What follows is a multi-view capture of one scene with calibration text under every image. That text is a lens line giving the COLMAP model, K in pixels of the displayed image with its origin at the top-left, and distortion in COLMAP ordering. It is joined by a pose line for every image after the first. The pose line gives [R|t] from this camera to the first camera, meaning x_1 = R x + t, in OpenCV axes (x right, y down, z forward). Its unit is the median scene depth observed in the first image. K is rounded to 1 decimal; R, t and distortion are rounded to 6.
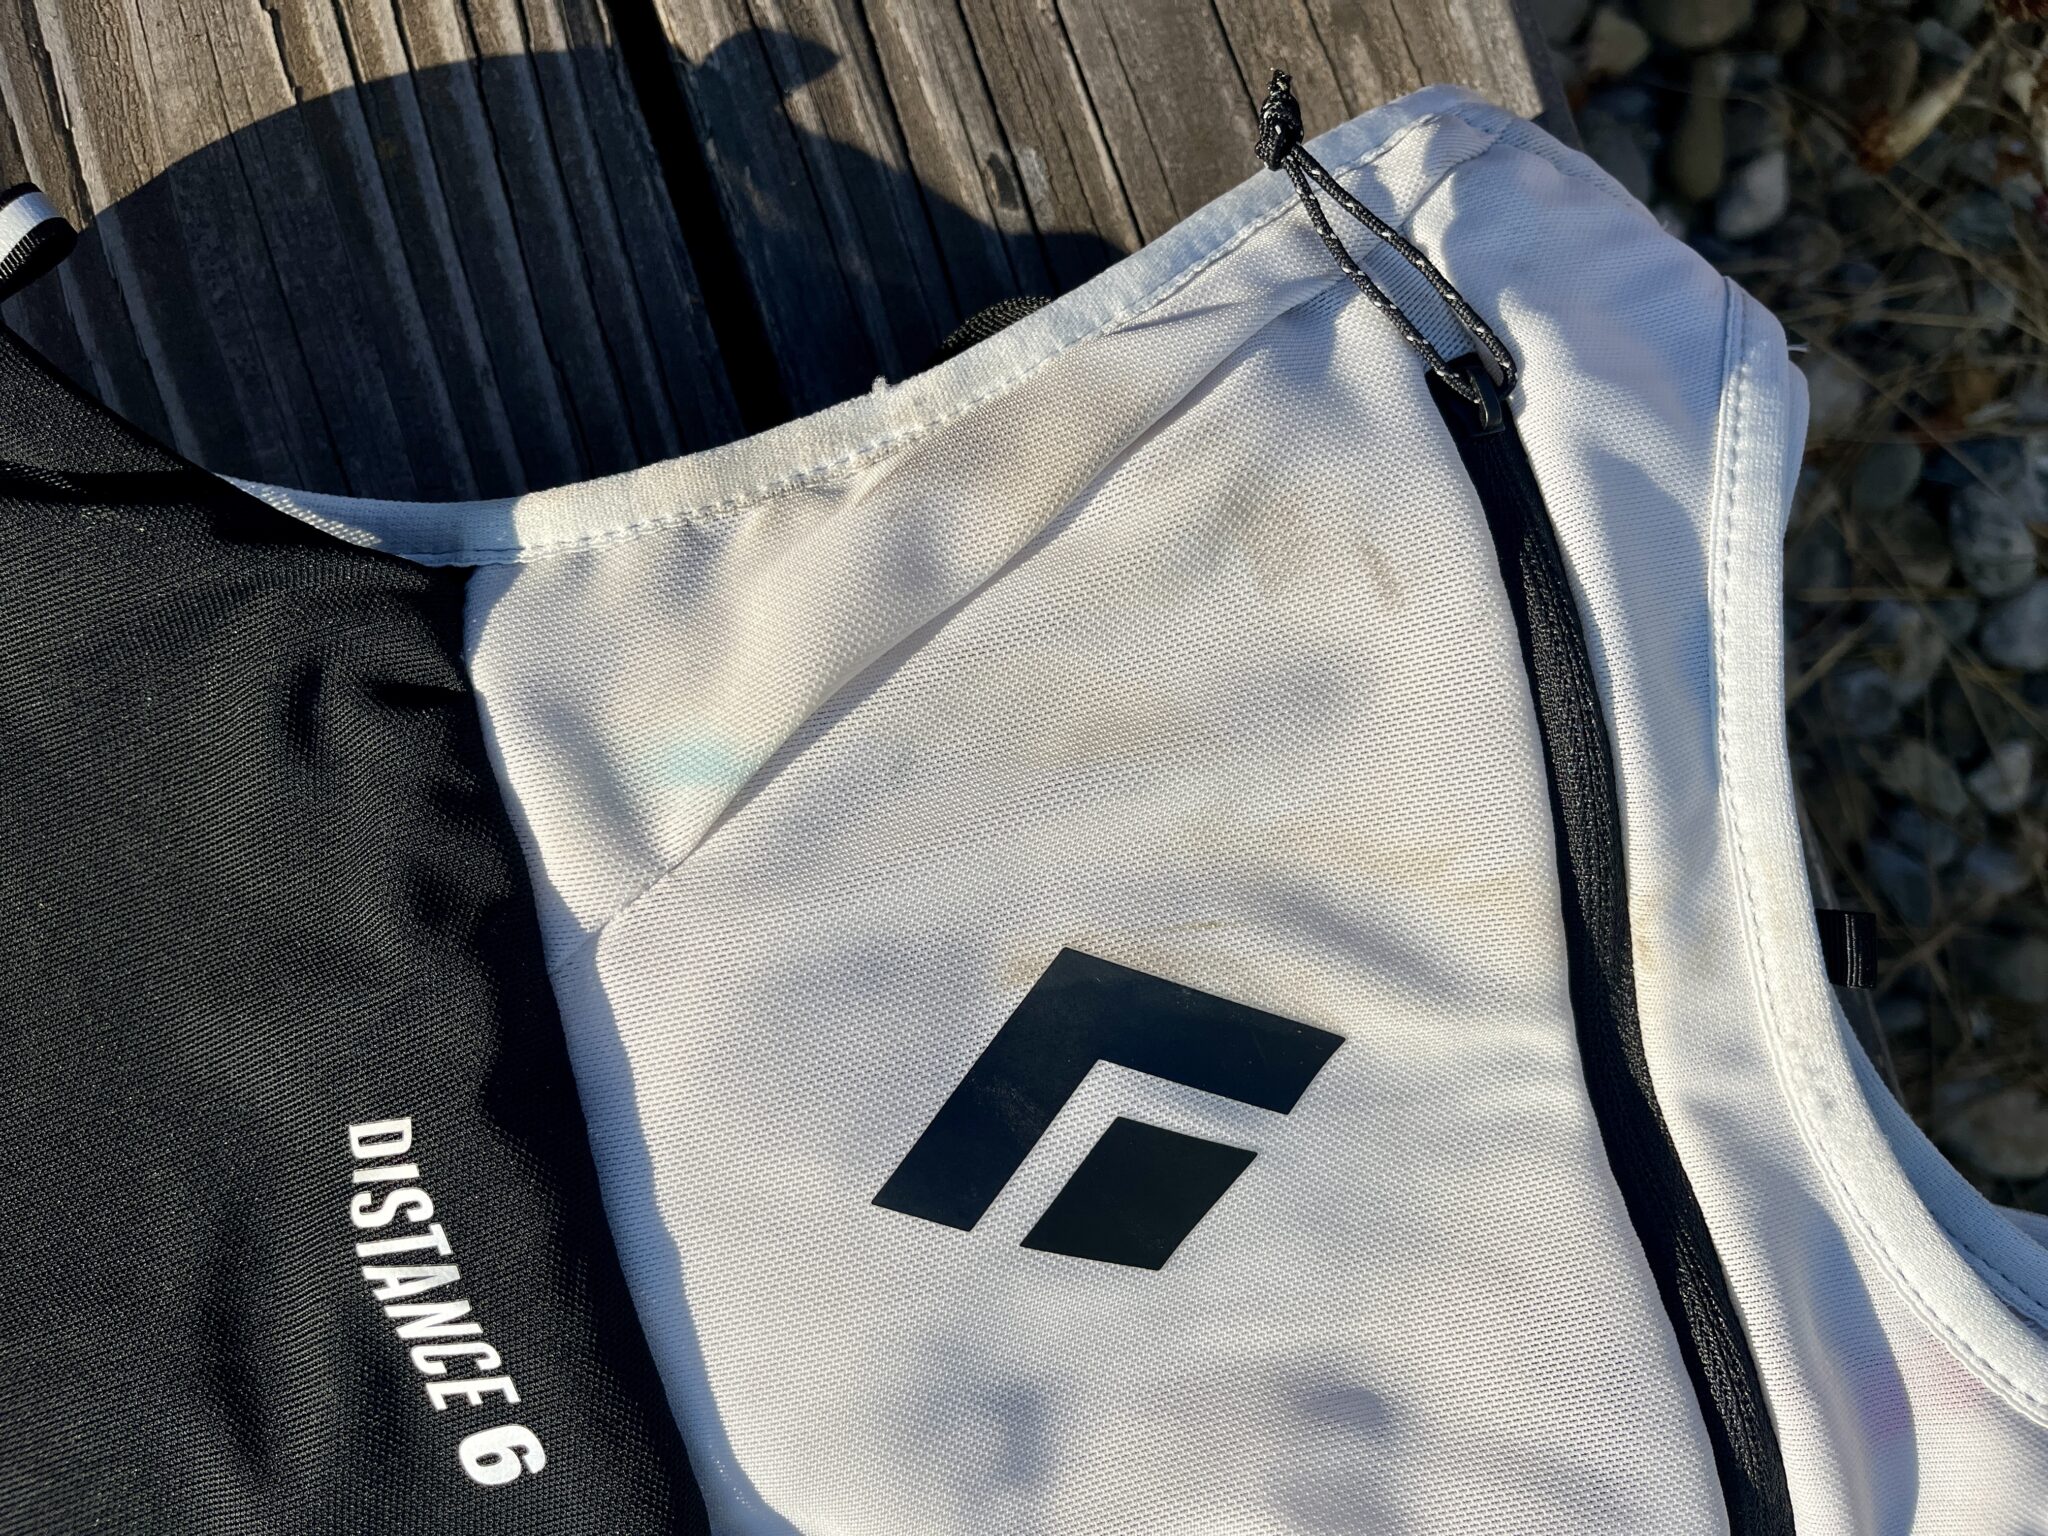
lens RADIAL K [[1562.8, 0, 1022.6], [0, 1562.8, 776.8], [0, 0, 1]] dist [0.079999, -0.132574]
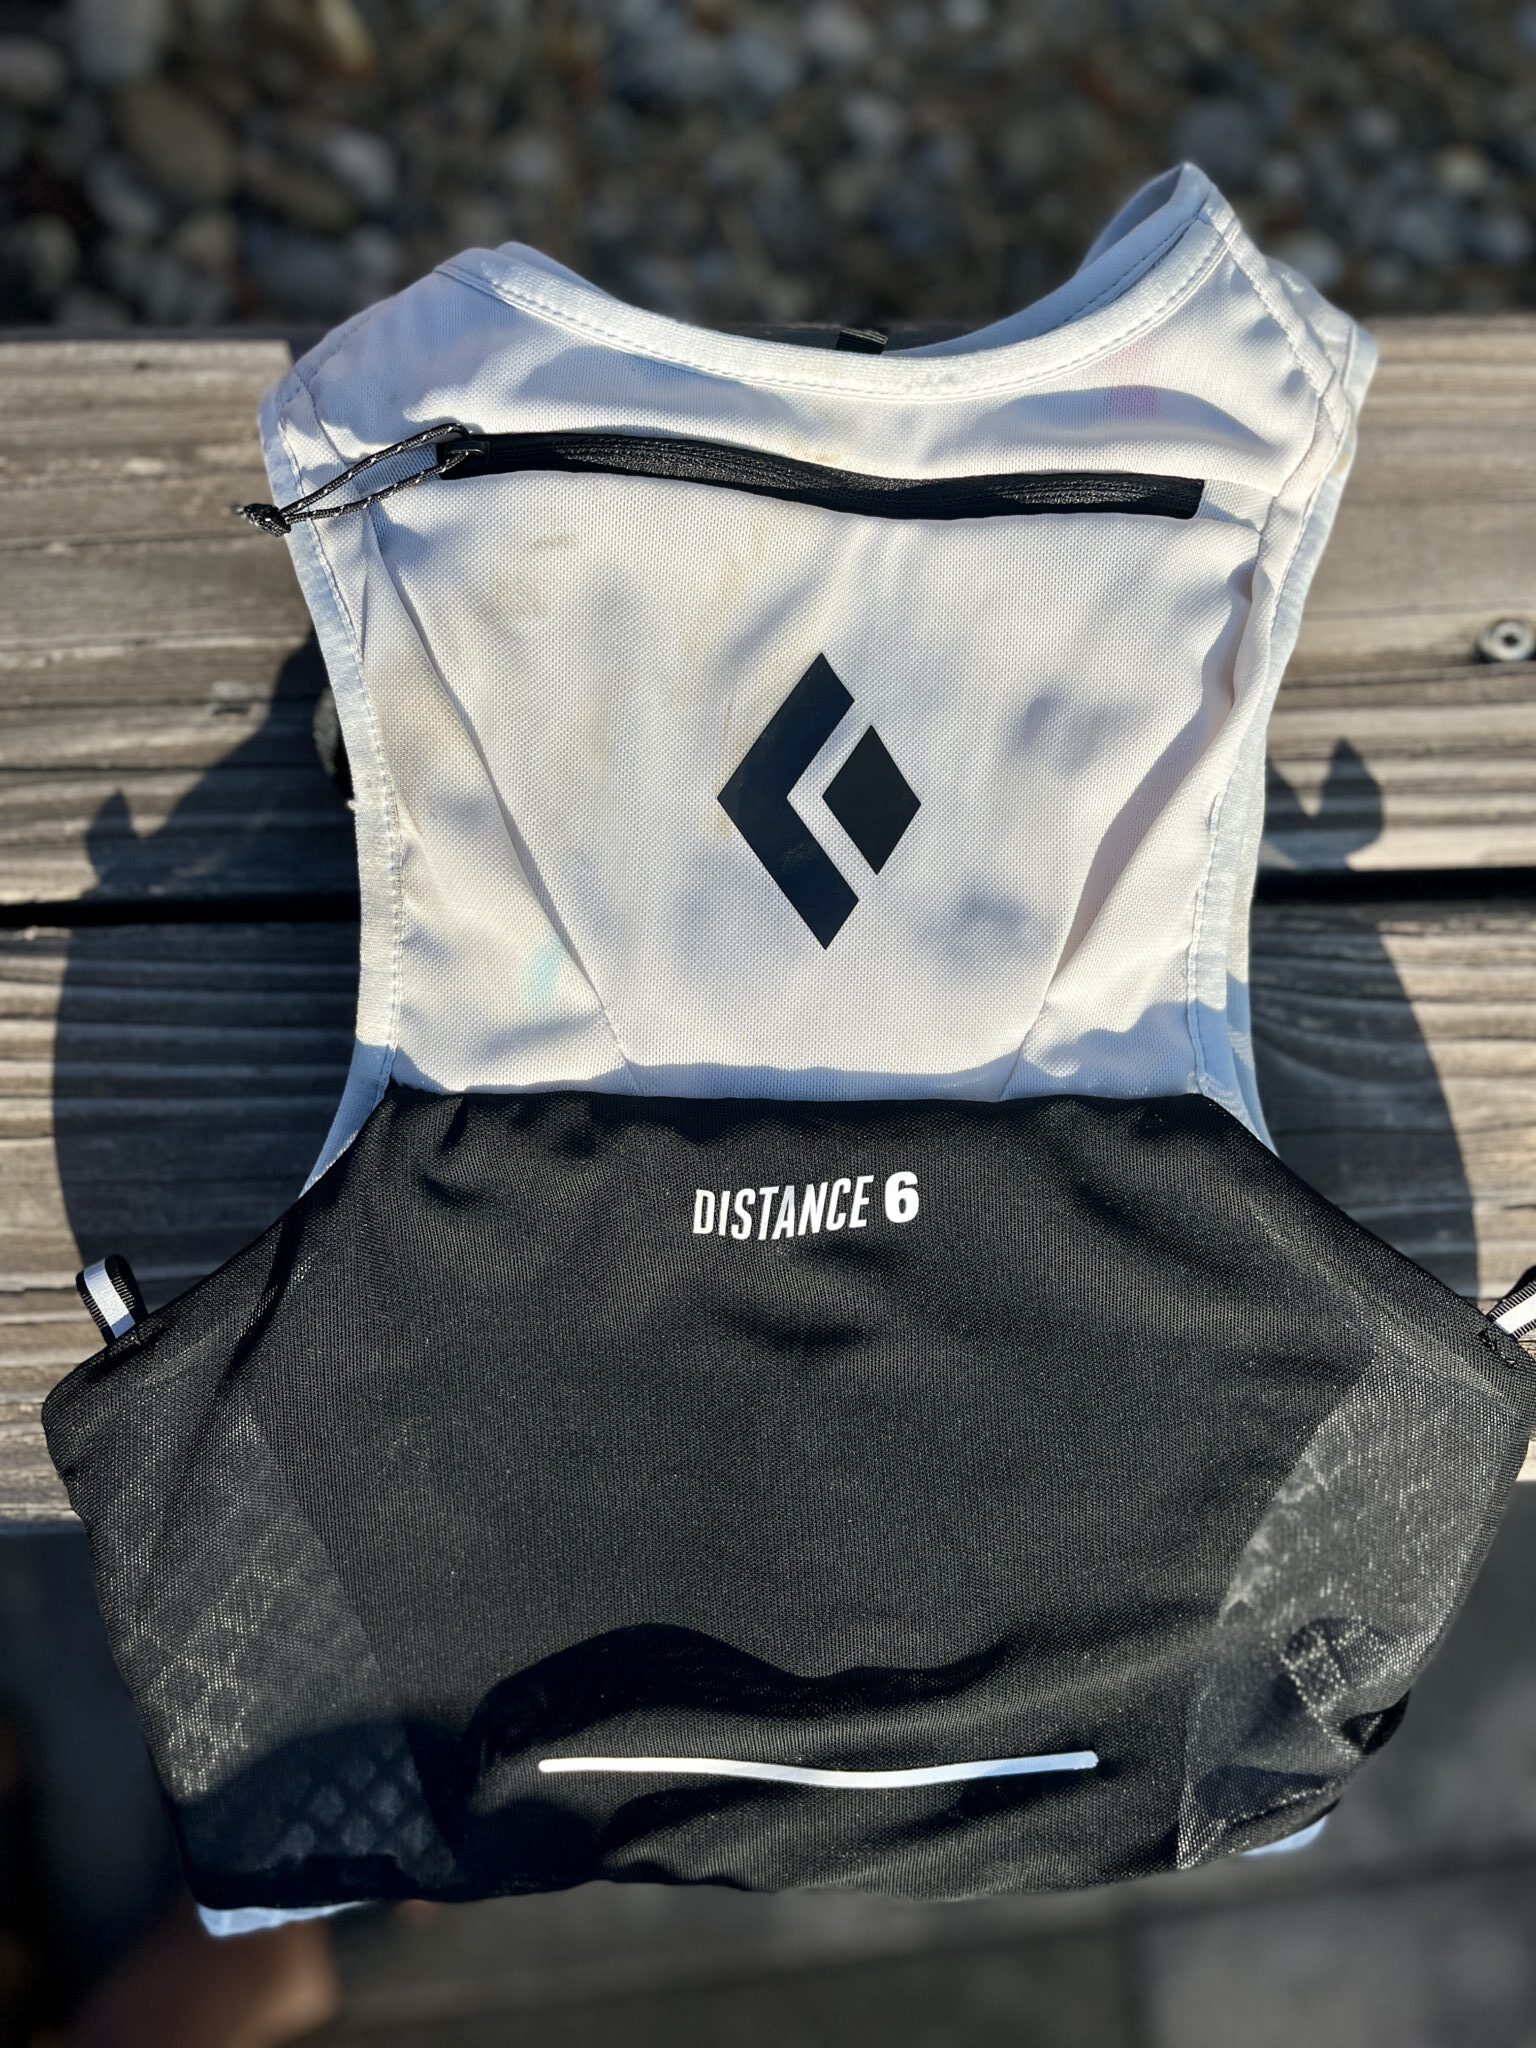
lens RADIAL K [[1562.8, 0, 768.0], [0, 1562.8, 1024.0], [0, 0, 1]] dist [0.079999, -0.132574]
pose [[0.288841, -0.957299, -0.012233, -0.161379], [0.955975, 0.287704, 0.057782, 0.130668], [-0.051796, -0.028384, 0.998254, -0.641513]]
